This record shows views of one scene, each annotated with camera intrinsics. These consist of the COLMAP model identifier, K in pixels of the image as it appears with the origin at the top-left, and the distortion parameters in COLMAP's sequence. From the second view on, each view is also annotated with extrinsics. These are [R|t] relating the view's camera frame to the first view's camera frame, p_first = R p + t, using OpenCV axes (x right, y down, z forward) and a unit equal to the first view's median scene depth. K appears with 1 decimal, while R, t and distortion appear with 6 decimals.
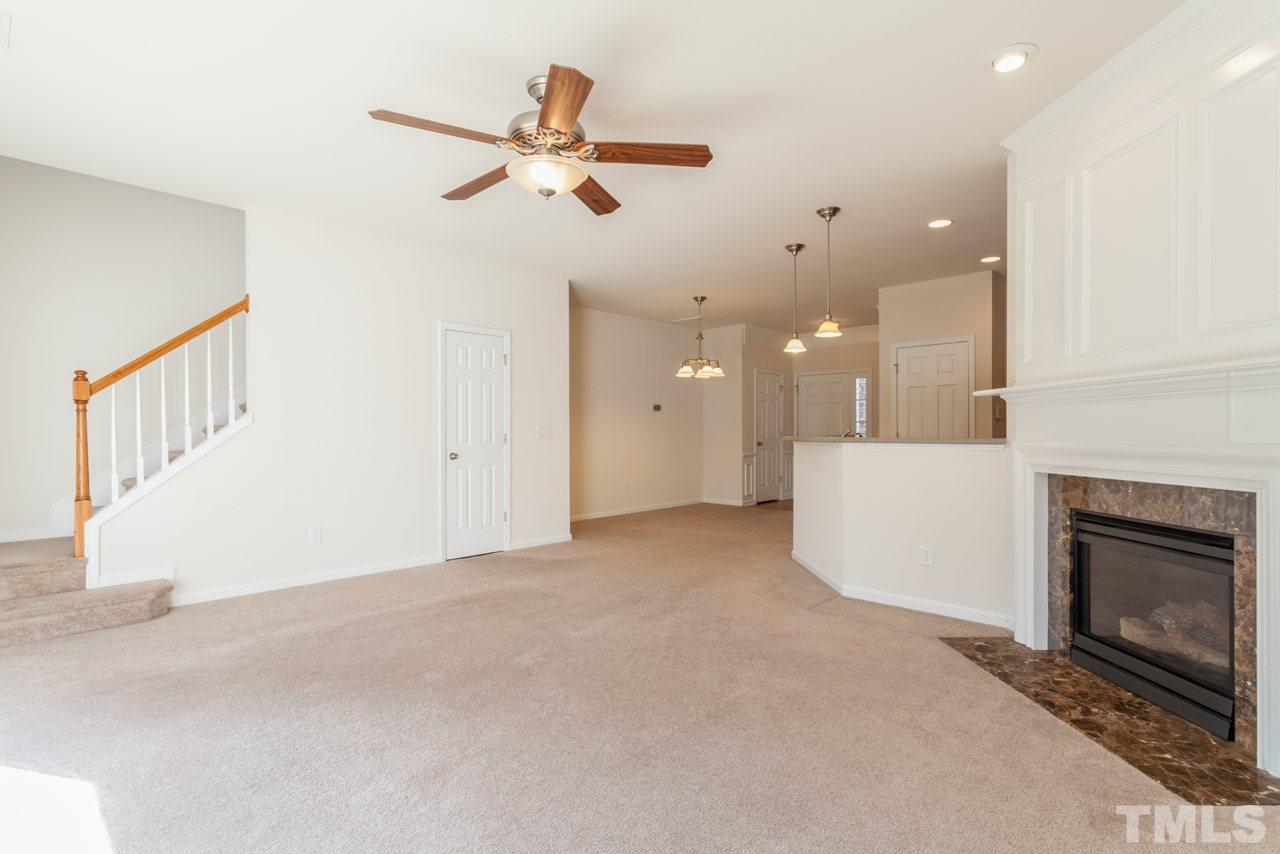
lens RADIAL K [[614.1, 0, 638.6], [0, 614.1, 433.7], [0, 0, 1]] dist [-0.001089, -0.000091]
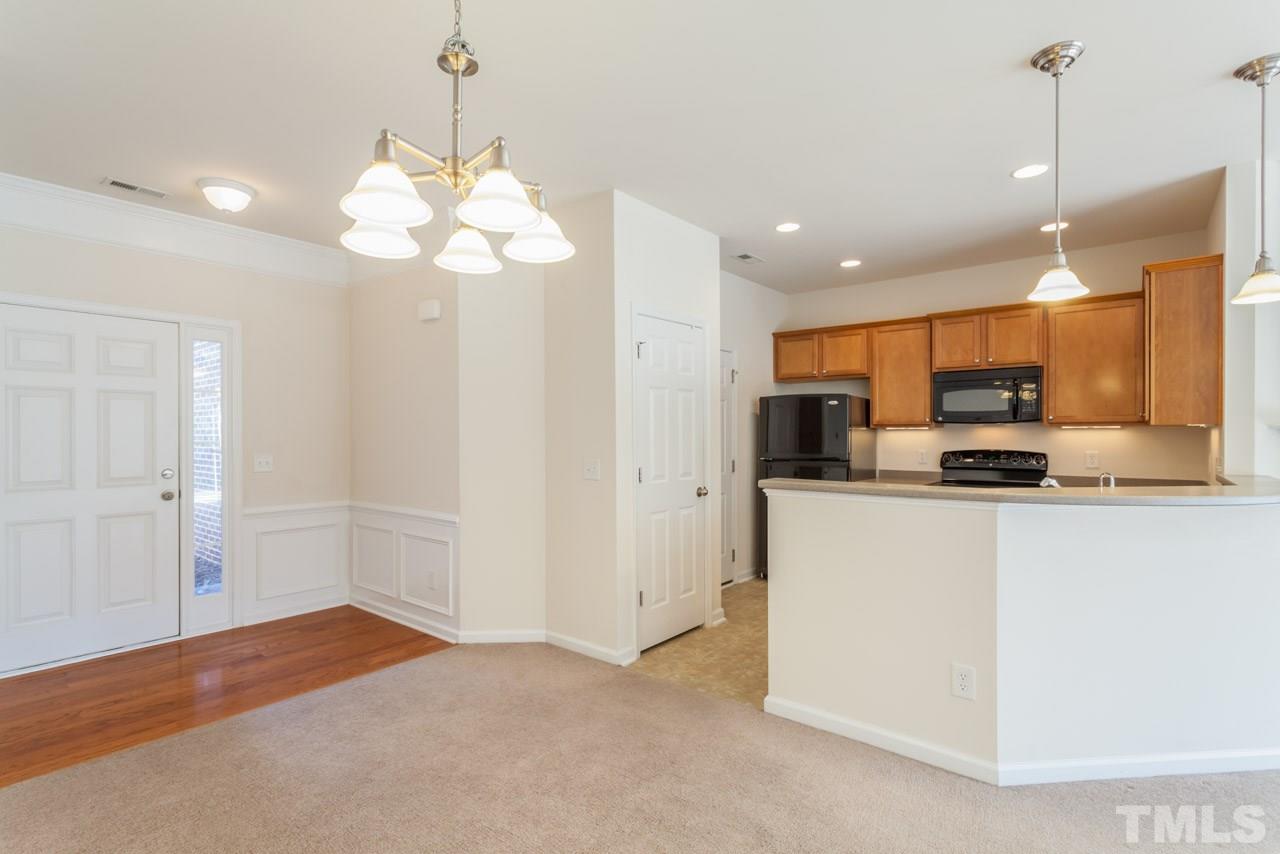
lens RADIAL K [[614.1, 0, 638.6], [0, 614.1, 433.7], [0, 0, 1]] dist [-0.001089, -0.000091]
pose [[-0.068620, -0.000034, 0.997643, -0.289180], [0.007380, 0.999973, 0.000541, -0.075655], [-0.997616, 0.007399, -0.068618, 2.421486]]
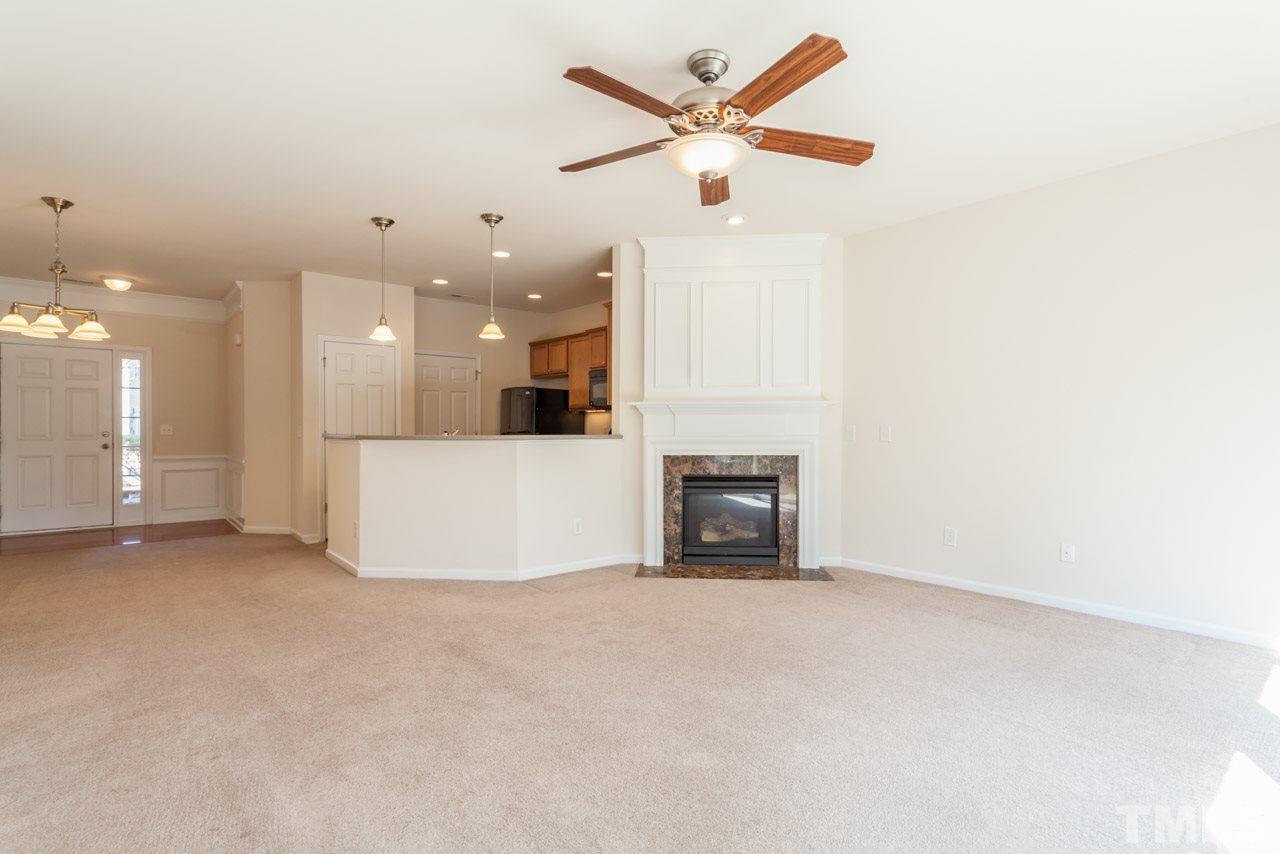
lens RADIAL K [[622.4, 0, 639.5], [0, 622.4, 429.6], [0, 0, 1]] dist [0.001272, 0.000153]
pose [[0.112926, -0.002406, 0.993600, -1.089424], [0.003507, 0.999992, 0.002023, -0.009447], [-0.993597, 0.003256, 0.112934, 0.970675]]
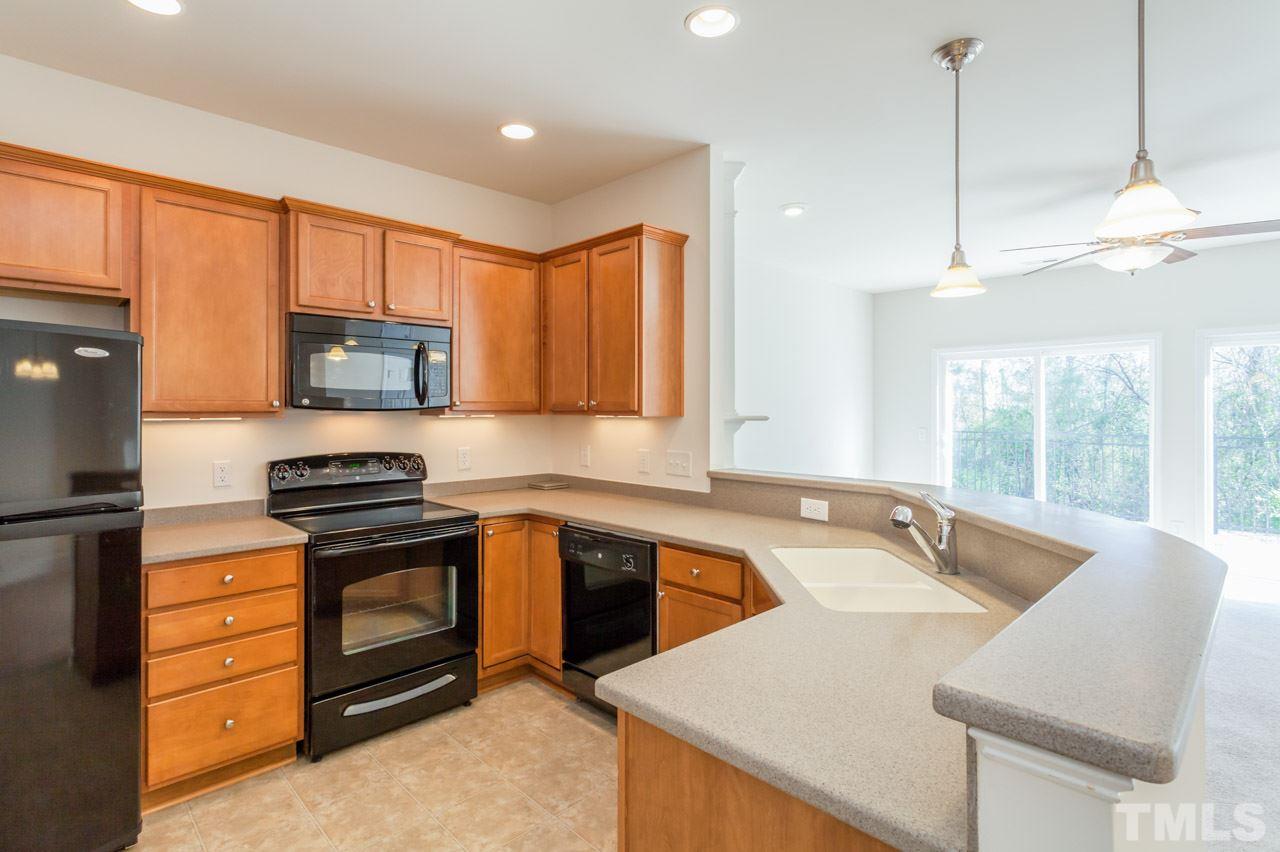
lens RADIAL K [[623.0, 0, 626.3], [0, 623.0, 406.5], [0, 0, 1]] dist [0.001258, 0.000272]
pose [[-0.998594, 0.001392, 0.052994, 0.859029], [0.001518, 0.999996, 0.002321, -0.104859], [-0.052991, 0.002399, -0.998592, 2.359687]]
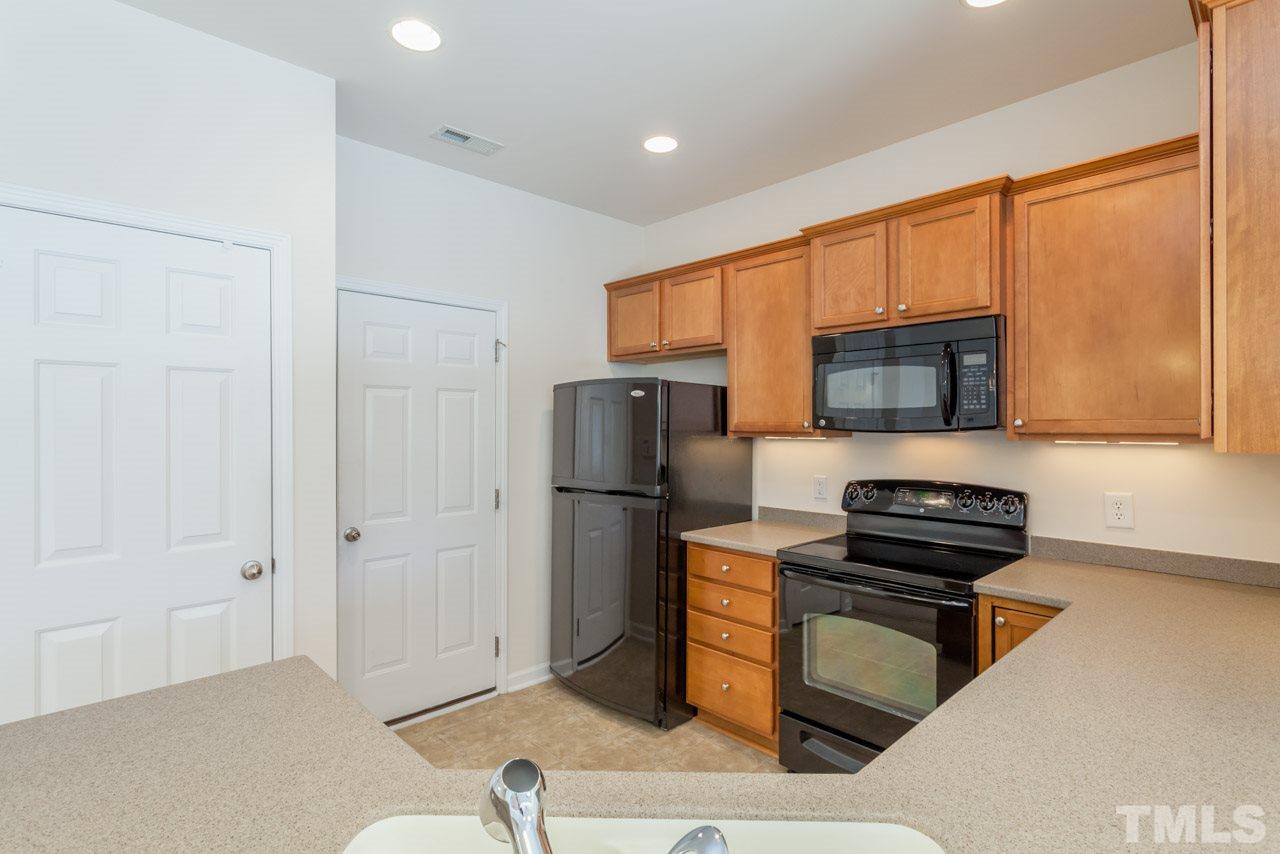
lens RADIAL K [[624.8, 0, 639.8], [0, 624.8, 422.8], [0, 0, 1]] dist [-0.001210, -0.000003]
pose [[0.055038, 0.006327, 0.998464, 0.427555], [0.005292, 0.999964, -0.006628, -0.105439], [-0.998470, 0.005648, 0.055003, 1.672040]]
